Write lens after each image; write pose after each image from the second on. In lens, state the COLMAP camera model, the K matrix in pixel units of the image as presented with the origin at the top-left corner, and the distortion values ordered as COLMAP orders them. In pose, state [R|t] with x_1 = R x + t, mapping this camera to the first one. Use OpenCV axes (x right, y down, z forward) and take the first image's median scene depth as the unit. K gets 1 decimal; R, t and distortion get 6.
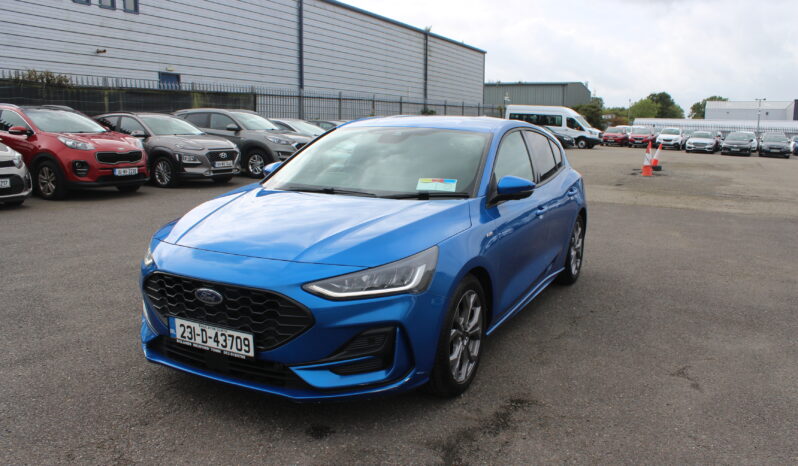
lens RADIAL K [[656.9, 0, 413.0], [0, 656.9, 236.0], [0, 0, 1]] dist [-0.174631, 0.158566]
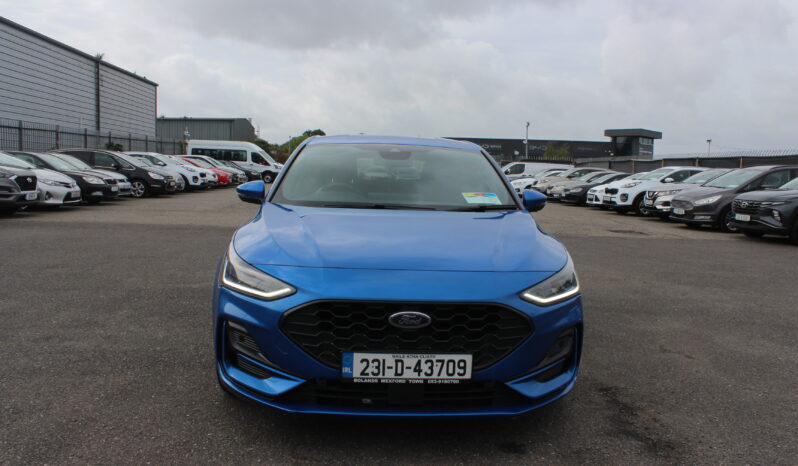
lens RADIAL K [[656.9, 0, 413.0], [0, 656.9, 236.0], [0, 0, 1]] dist [-0.174631, 0.158566]
pose [[0.864794, -0.043840, 0.500210, -0.141734], [0.072010, 0.996712, -0.037140, 0.002634], [-0.496937, 0.068139, 0.865107, 0.042994]]
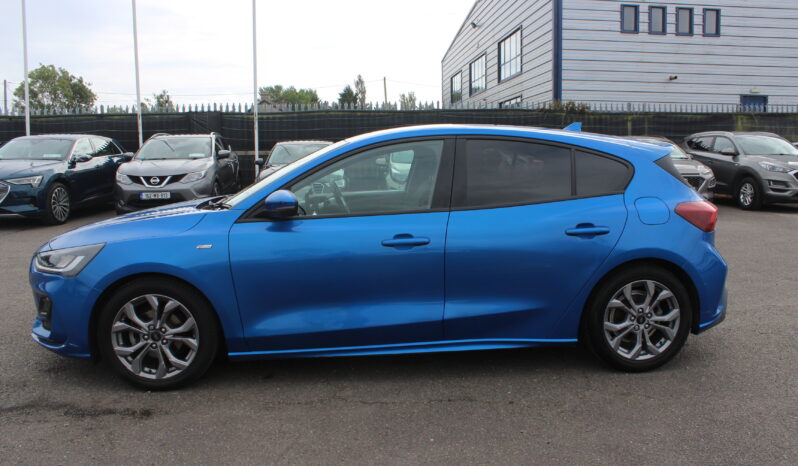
lens RADIAL K [[656.9, 0, 413.0], [0, 656.9, 236.0], [0, 0, 1]] dist [-0.174631, 0.158566]
pose [[0.518345, 0.092401, -0.850165, 0.253494], [-0.129715, 0.991138, 0.028636, -0.019971], [0.845277, 0.095436, 0.525737, 0.175245]]
